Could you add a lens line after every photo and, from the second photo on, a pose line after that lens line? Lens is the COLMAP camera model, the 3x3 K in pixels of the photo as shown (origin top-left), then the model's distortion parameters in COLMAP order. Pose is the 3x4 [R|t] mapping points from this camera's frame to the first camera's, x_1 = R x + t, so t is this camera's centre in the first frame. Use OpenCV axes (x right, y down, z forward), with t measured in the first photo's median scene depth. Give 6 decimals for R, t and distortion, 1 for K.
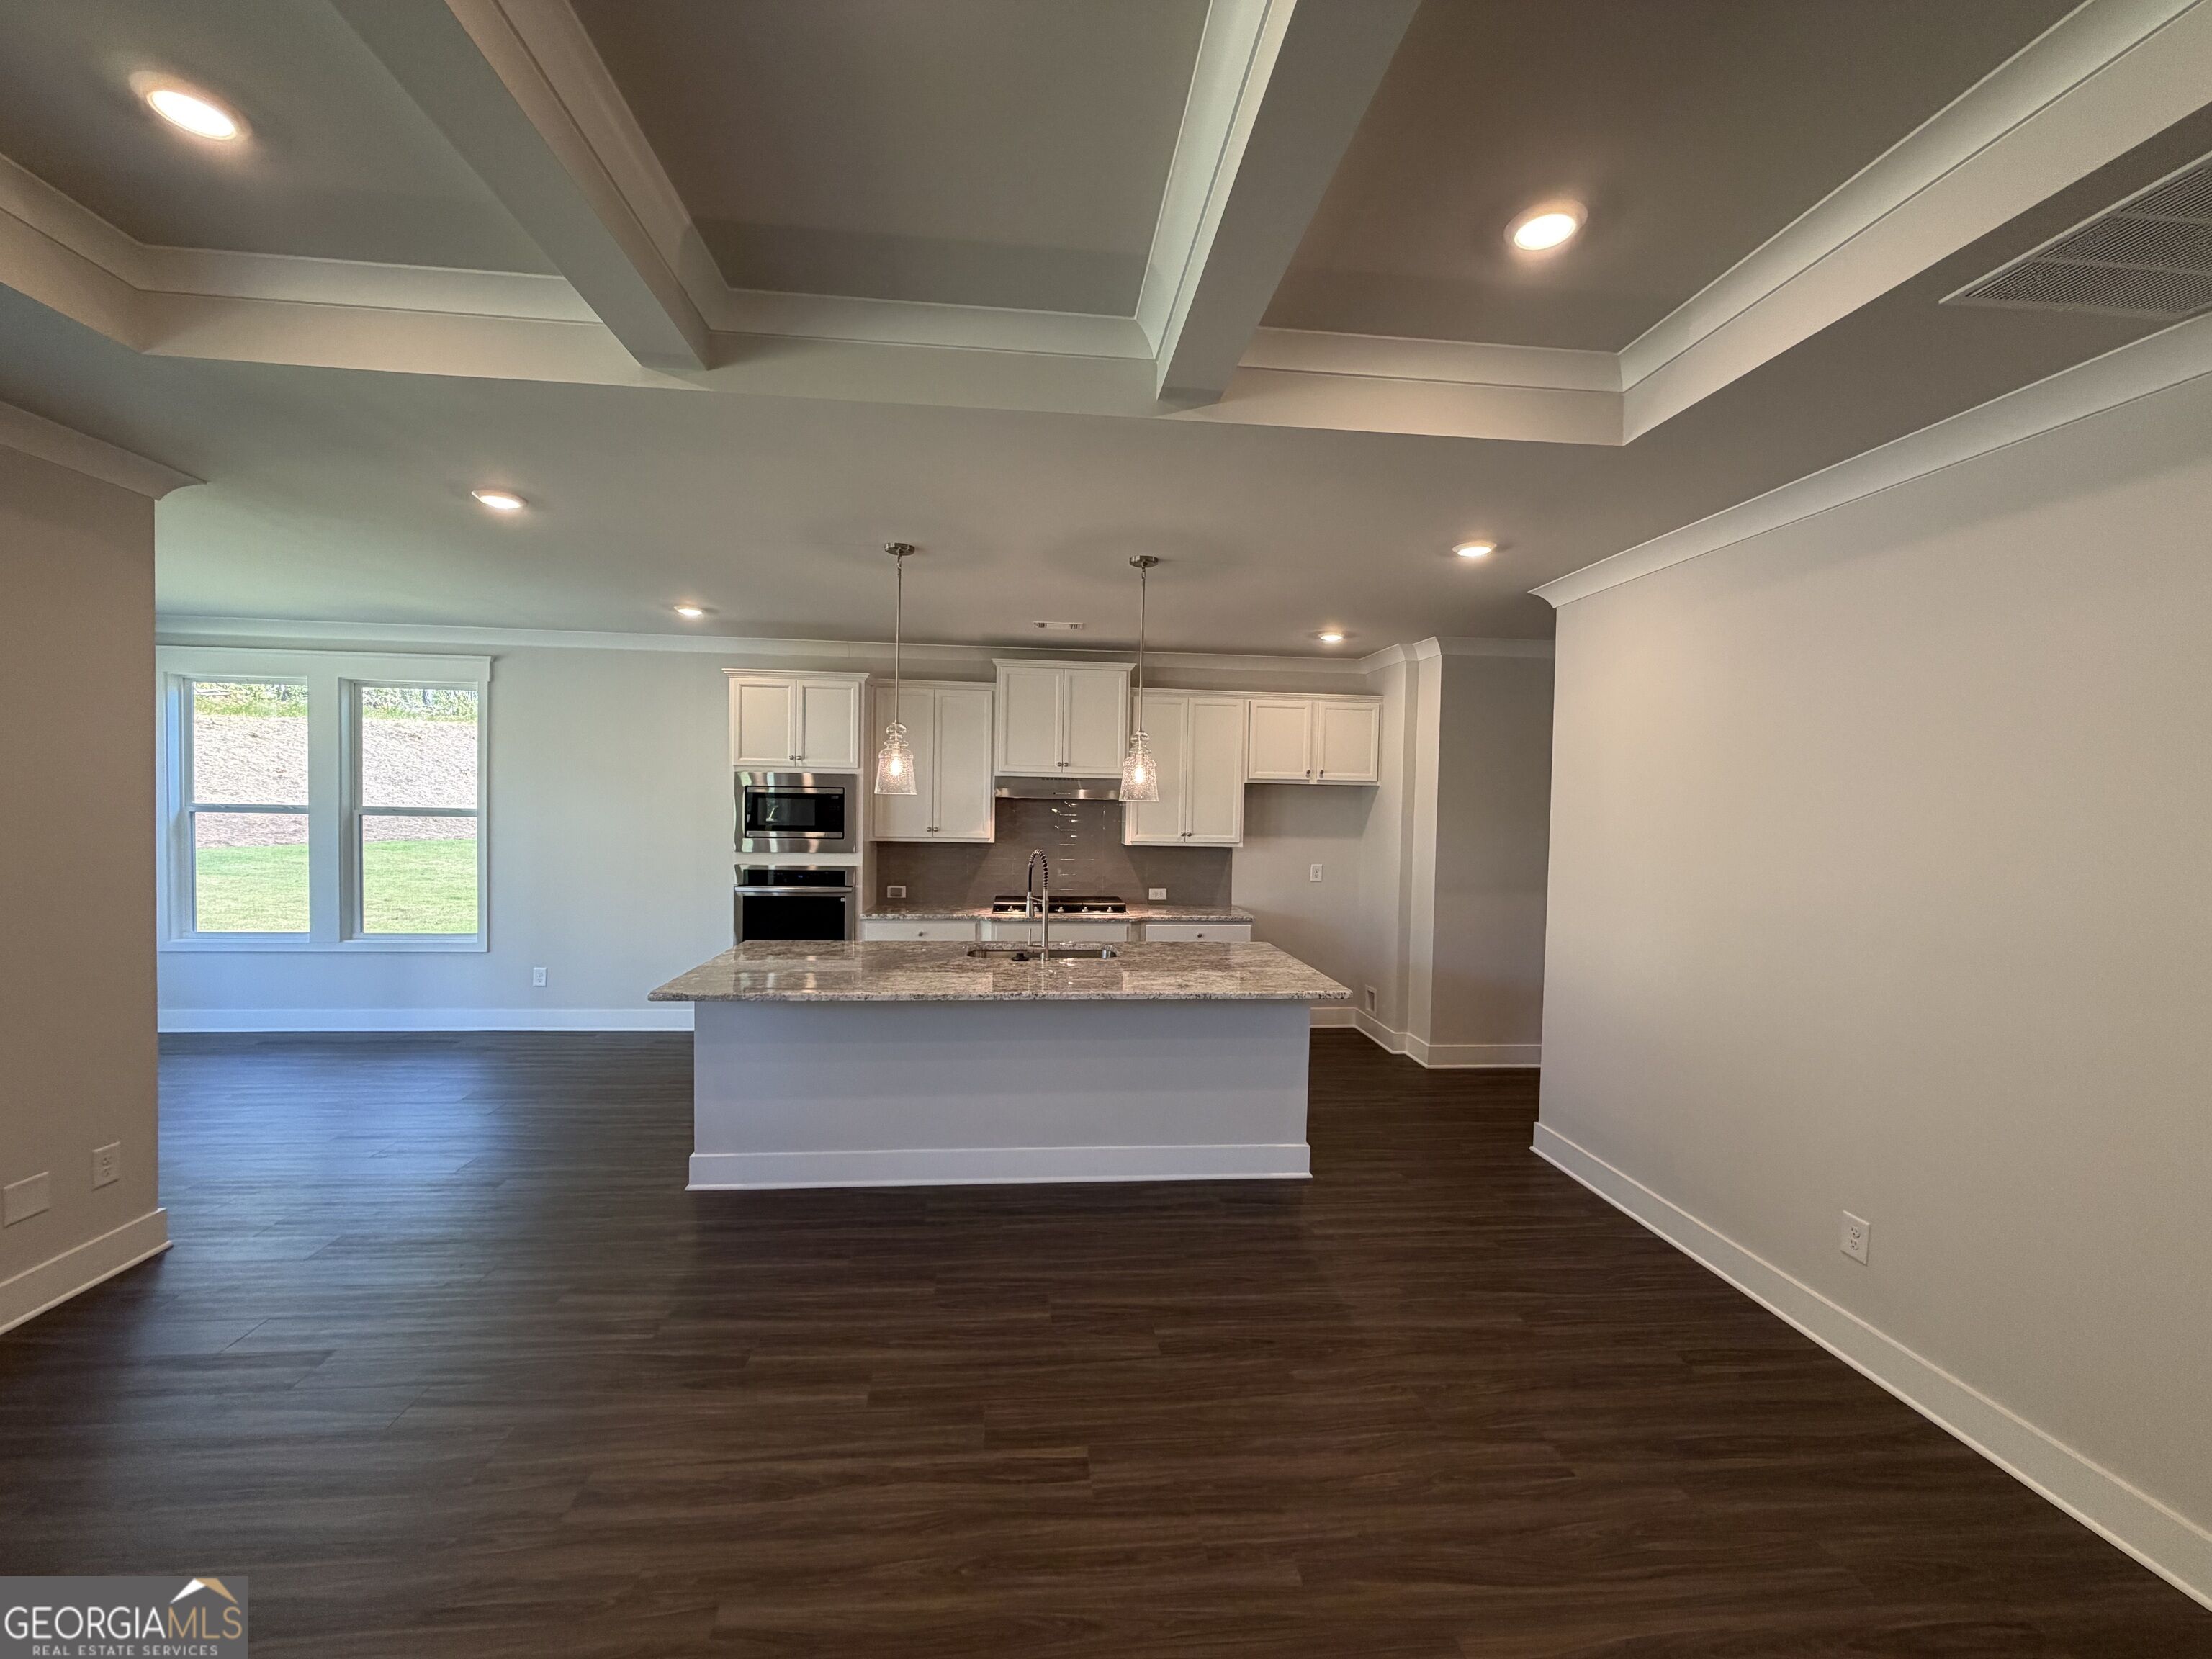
lens RADIAL K [[880.5, 0, 1098.2], [0, 880.5, 825.2], [0, 0, 1]] dist [-0.000316, -0.000781]
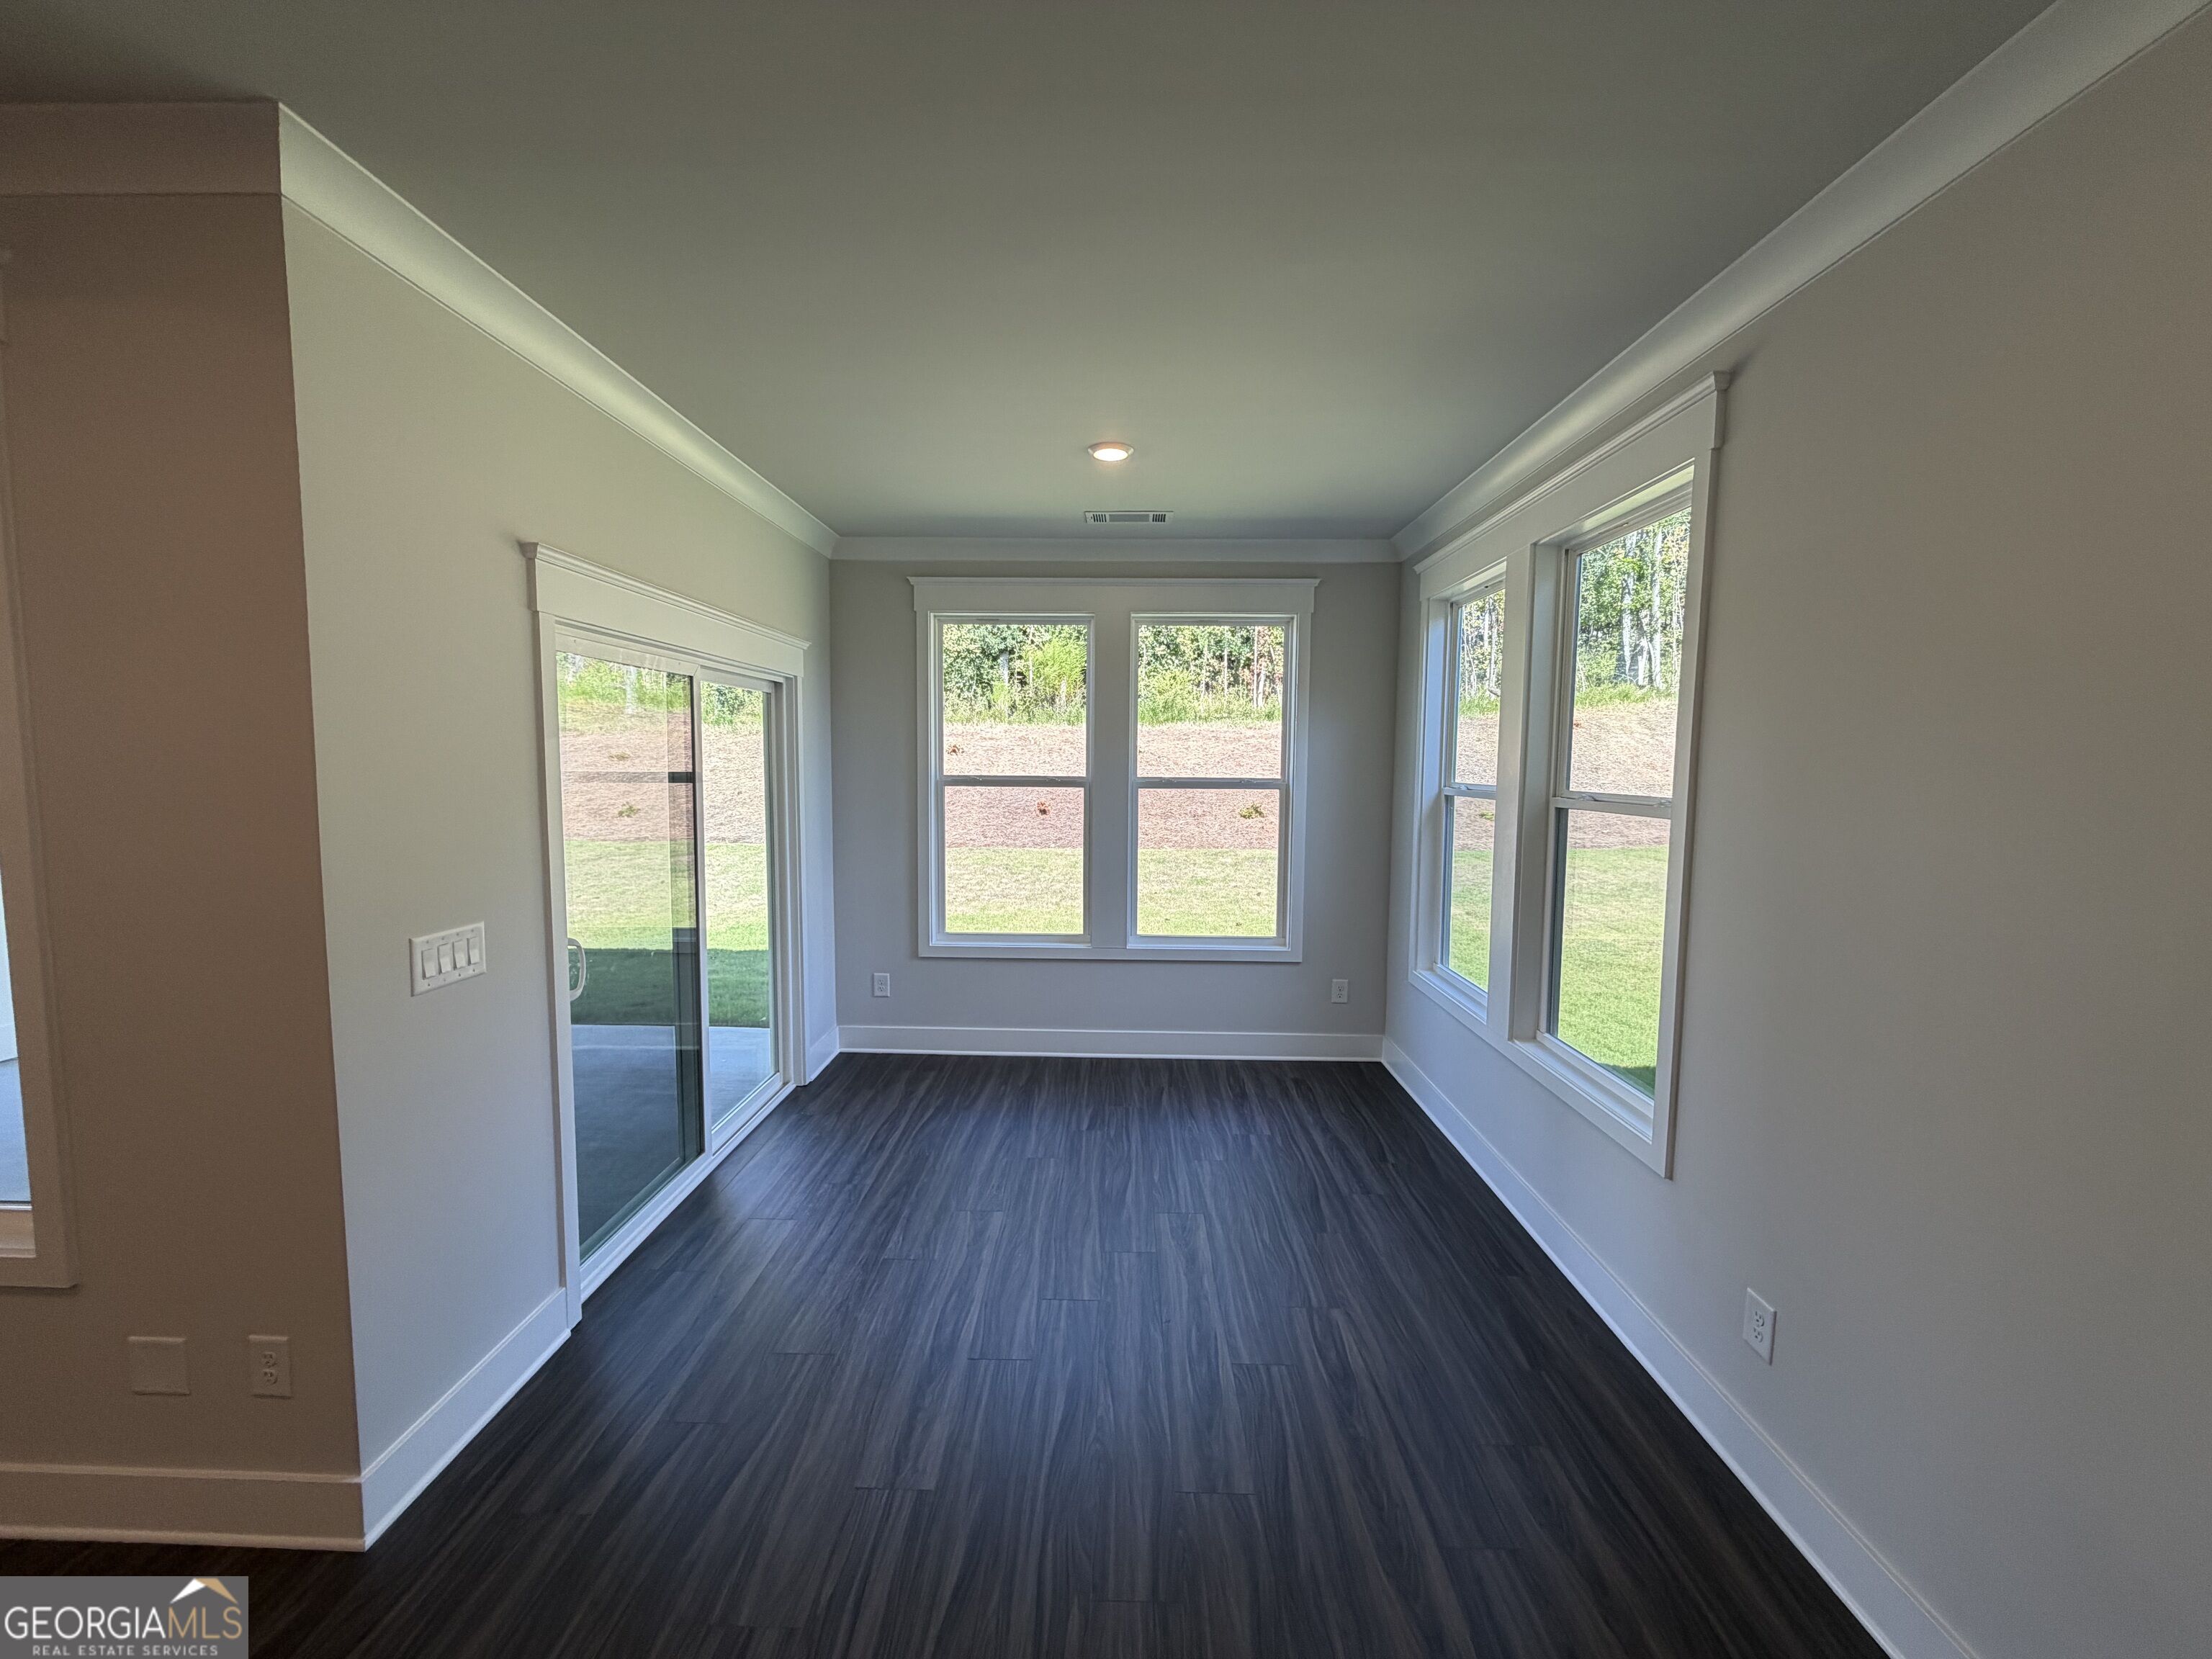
lens RADIAL K [[880.5, 0, 1098.2], [0, 880.5, 825.2], [0, 0, 1]] dist [-0.000316, -0.000781]
pose [[-0.118930, 0.054258, -0.991419, -0.301264], [-0.033941, 0.997700, 0.058673, -0.023297], [0.992322, 0.040628, -0.116815, 0.808362]]
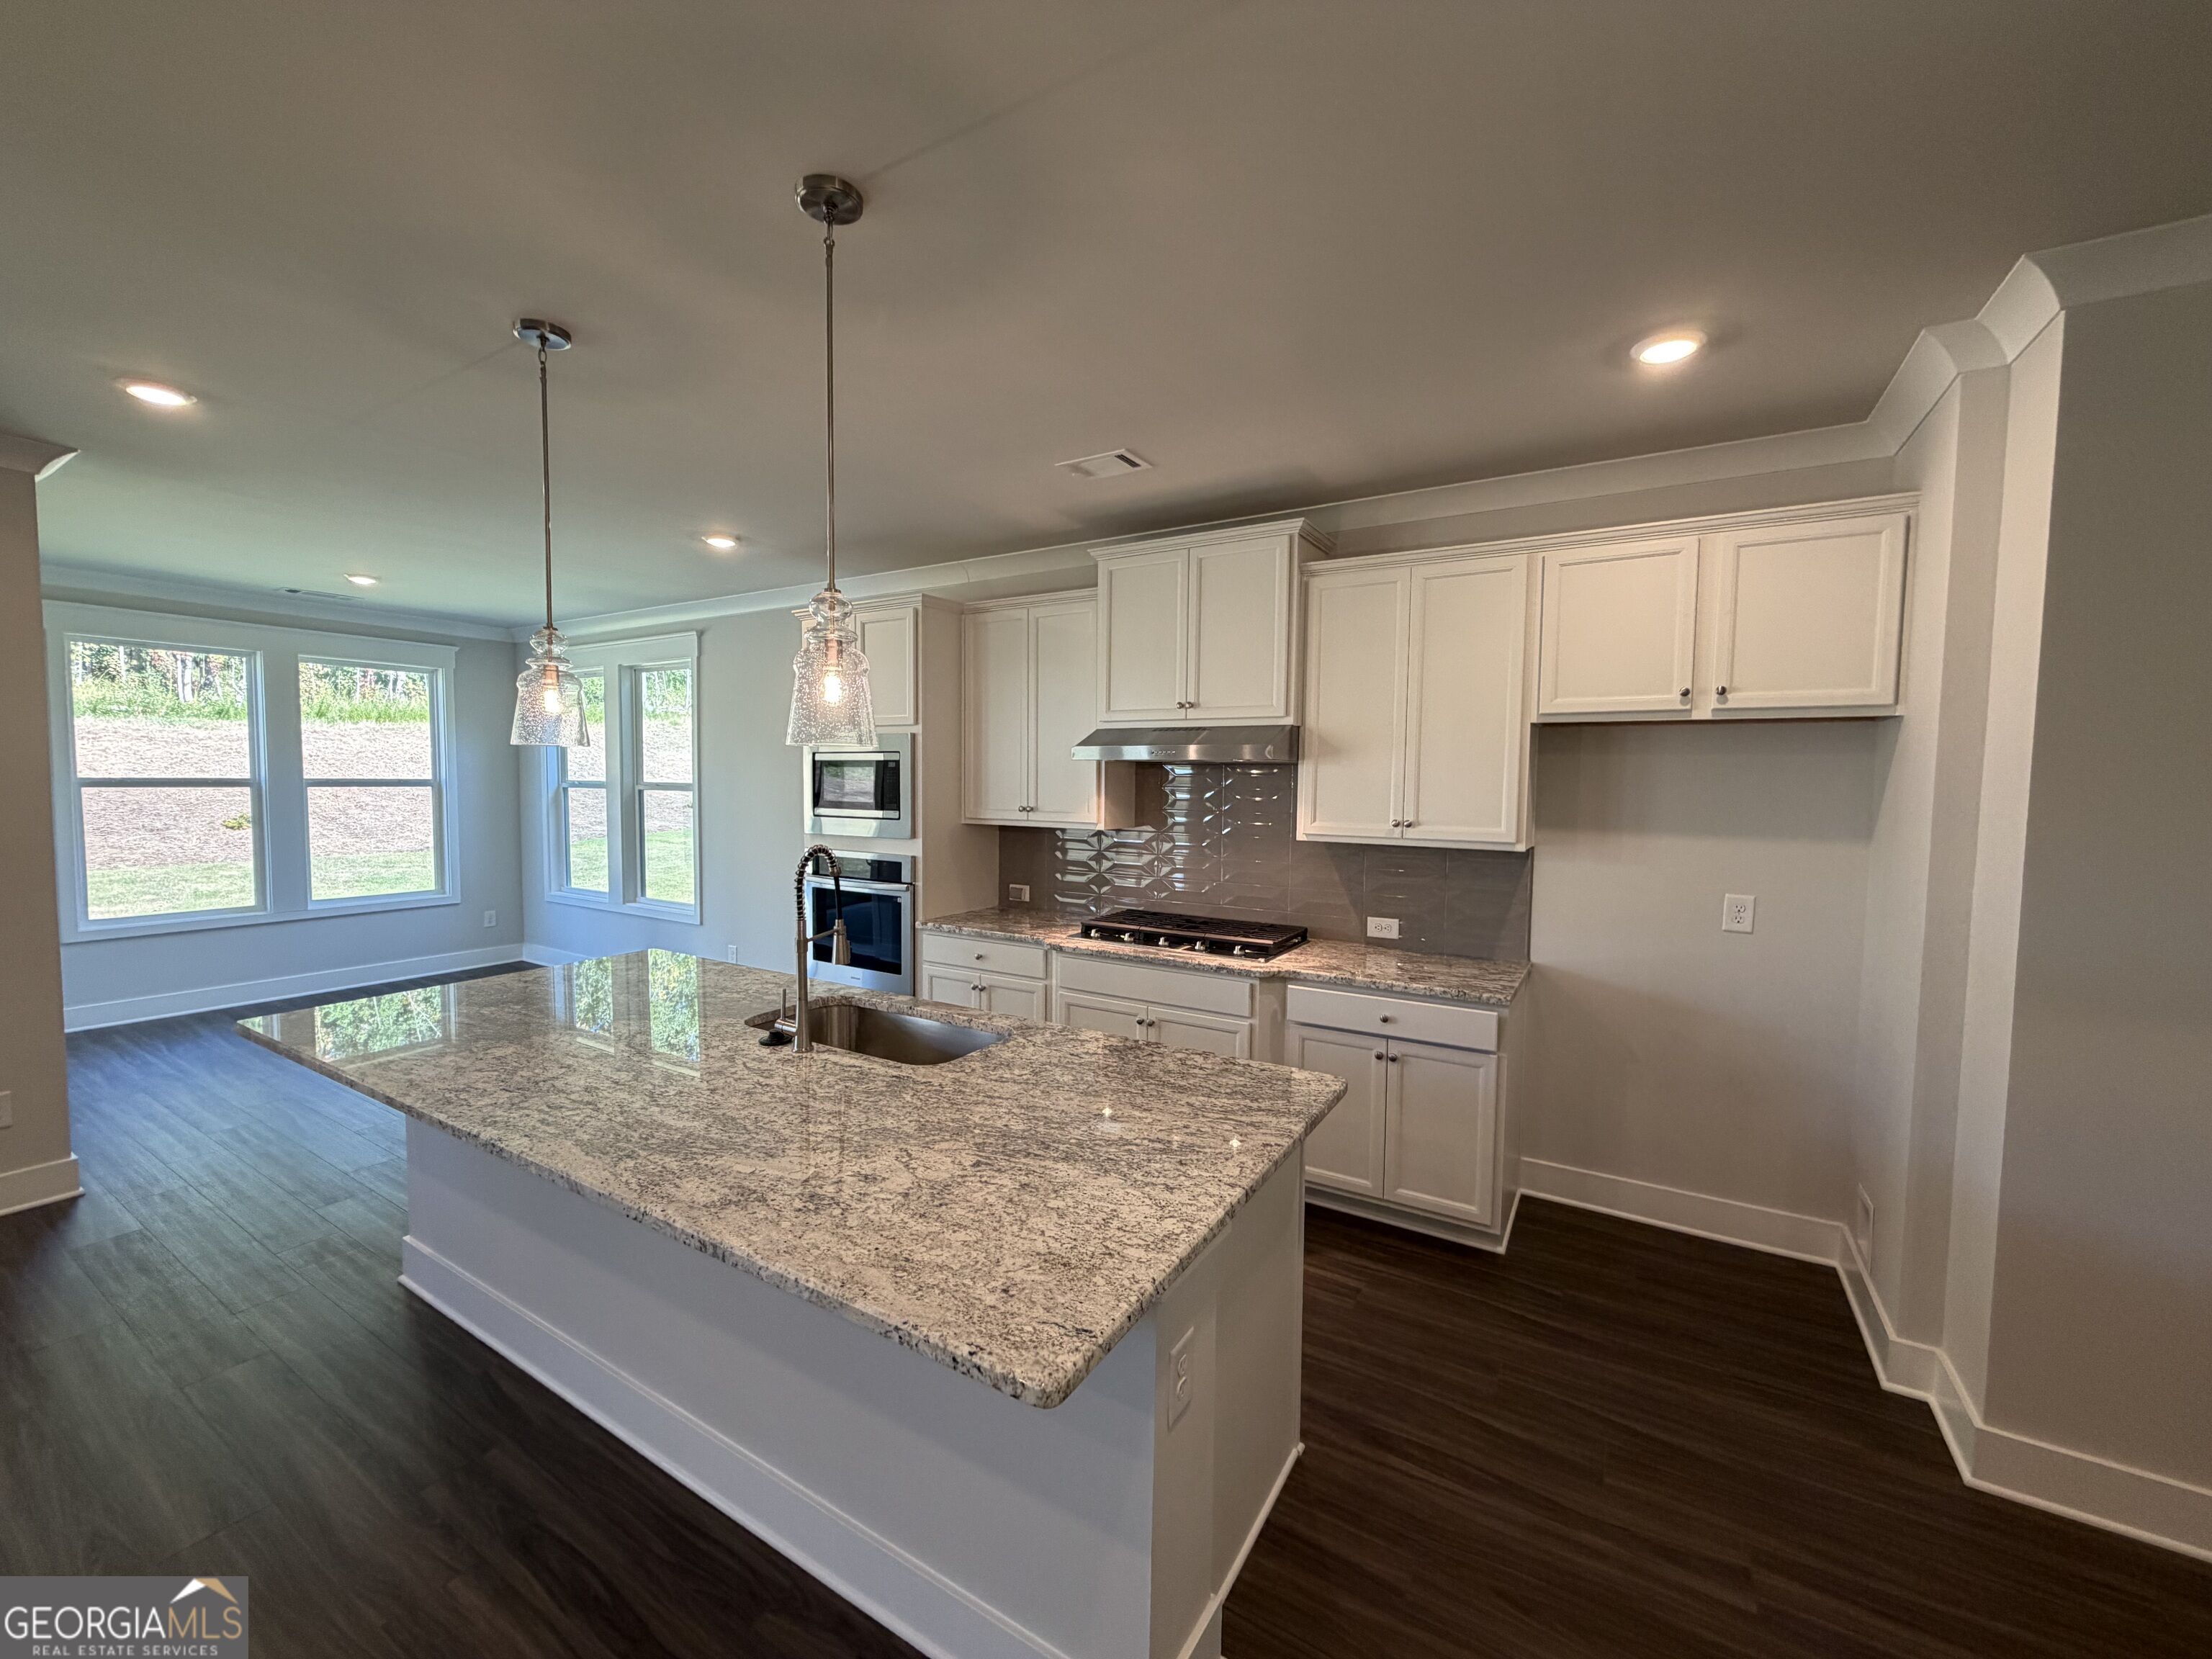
lens RADIAL K [[880.5, 0, 1098.2], [0, 880.5, 825.2], [0, 0, 1]] dist [-0.000316, -0.000781]
pose [[0.799094, 0.022636, -0.600780, 0.283456], [-0.009068, 0.999631, 0.025603, -0.000865], [0.601138, -0.015012, 0.799004, 0.475353]]
